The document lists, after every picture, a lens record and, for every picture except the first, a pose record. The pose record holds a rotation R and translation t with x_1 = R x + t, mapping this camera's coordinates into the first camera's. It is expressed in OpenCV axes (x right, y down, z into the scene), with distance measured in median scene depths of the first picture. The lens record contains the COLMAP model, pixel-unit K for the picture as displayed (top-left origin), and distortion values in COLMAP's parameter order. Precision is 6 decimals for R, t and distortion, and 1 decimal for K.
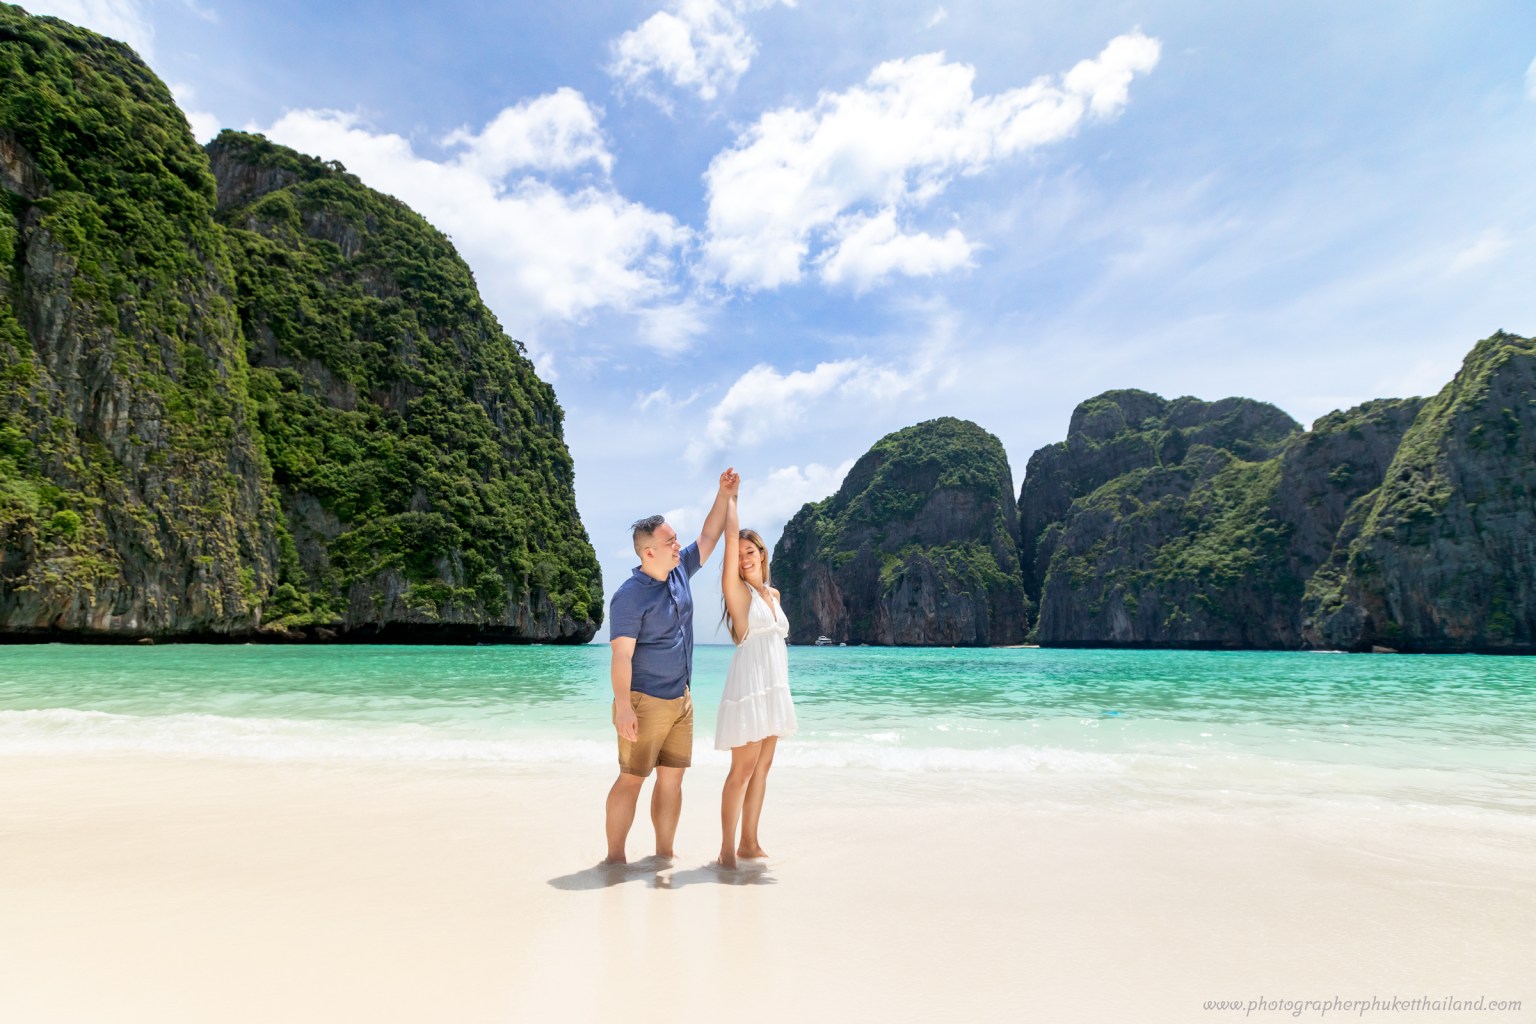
lens RADIAL K [[730.2, 0, 730.3], [0, 730.2, 515.4], [0, 0, 1]] dist [0.000830, -0.000444]
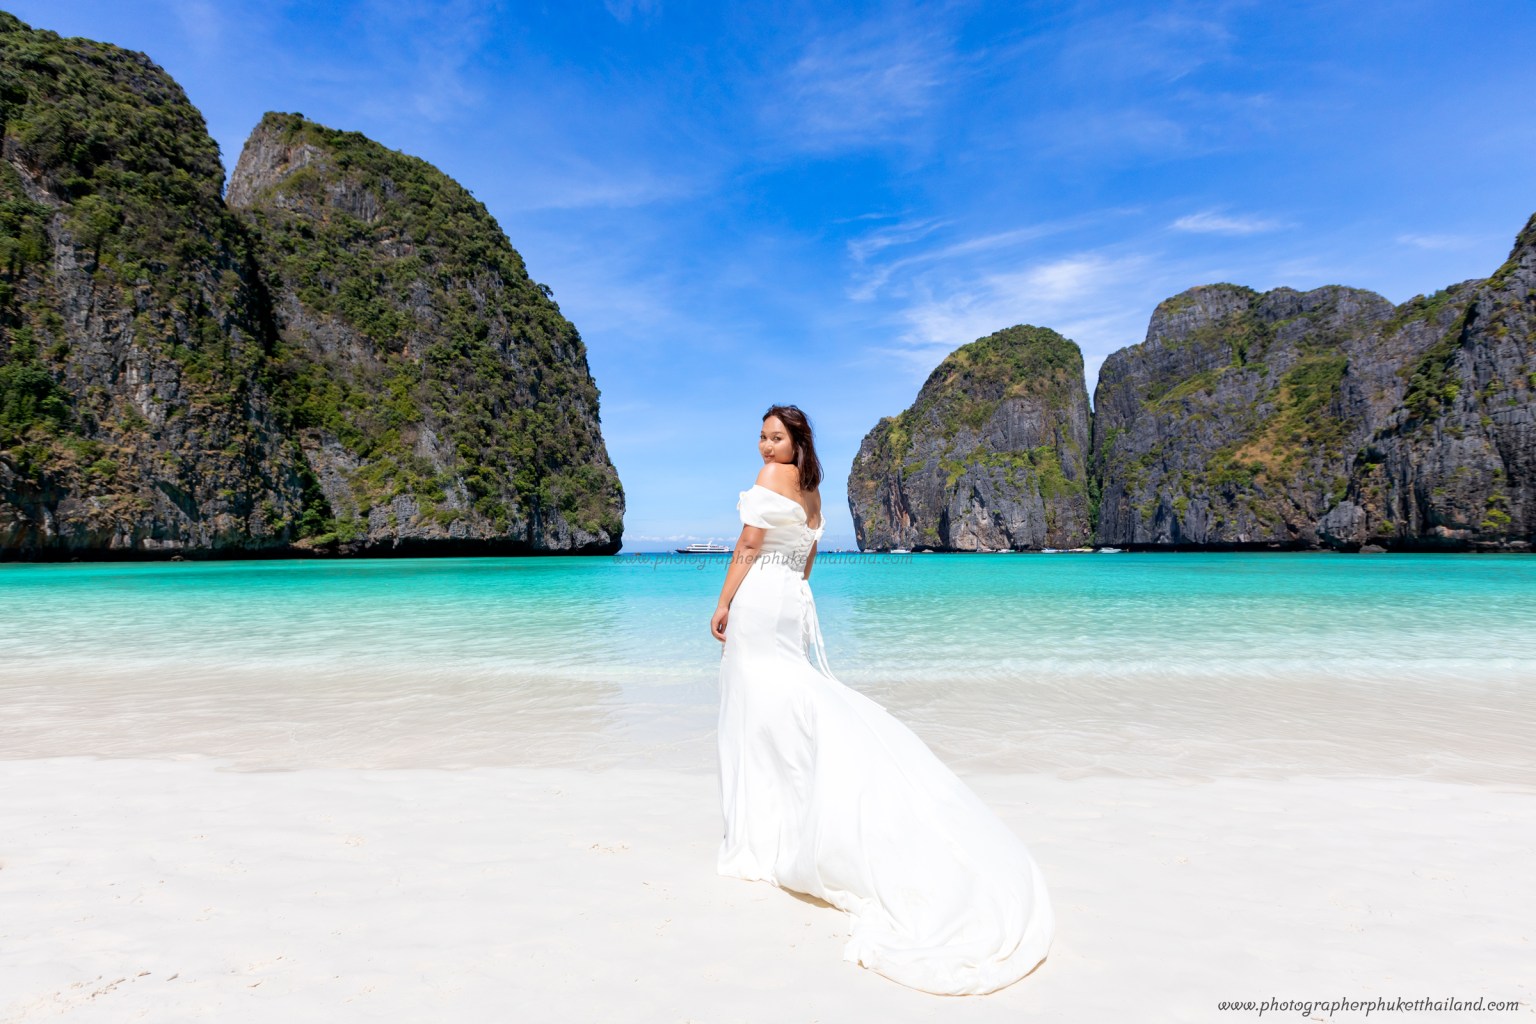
lens RADIAL K [[693.3, 0, 771.4], [0, 693.3, 507.9], [0, 0, 1]] dist [0.001406, 0.000251]
pose [[0.989873, -0.022888, -0.140099, 0.256901], [0.038348, 0.993339, 0.108664, -0.005210], [0.136679, -0.112936, 0.984157, -0.031106]]
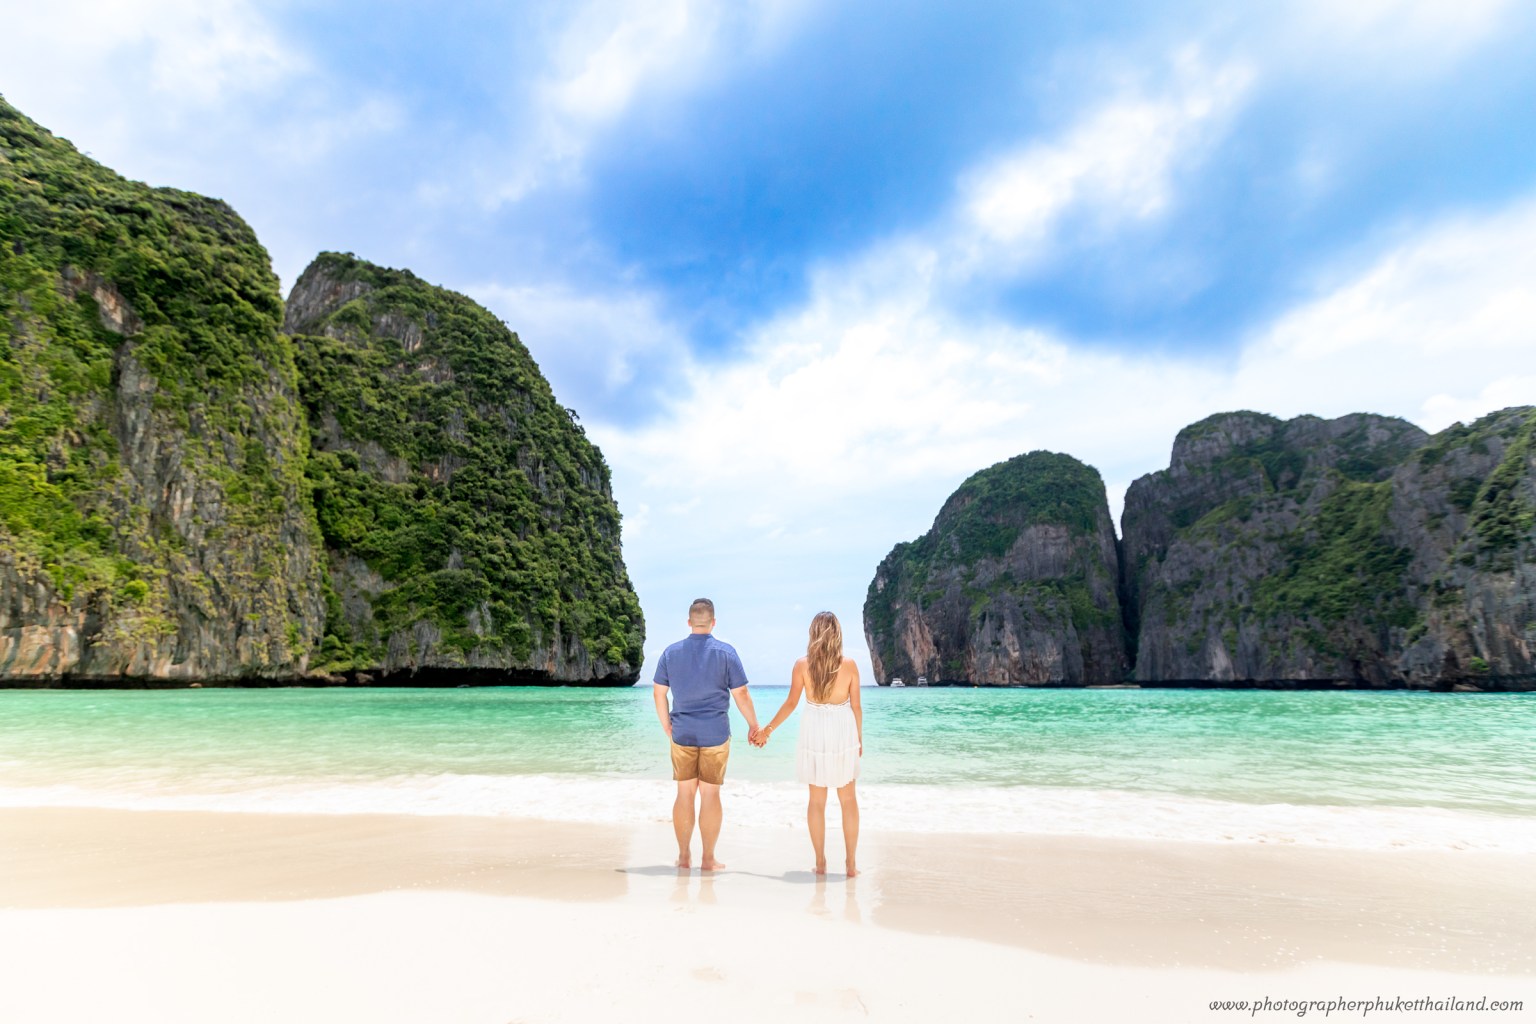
lens RADIAL K [[721.7, 0, 754.4], [0, 721.7, 514.8], [0, 0, 1]] dist [0.000942, 0.000540]
pose [[0.987102, -0.041030, -0.154747, 0.198905], [0.032051, 0.997679, -0.060075, -0.006247], [0.156853, 0.054341, 0.986126, -0.035167]]
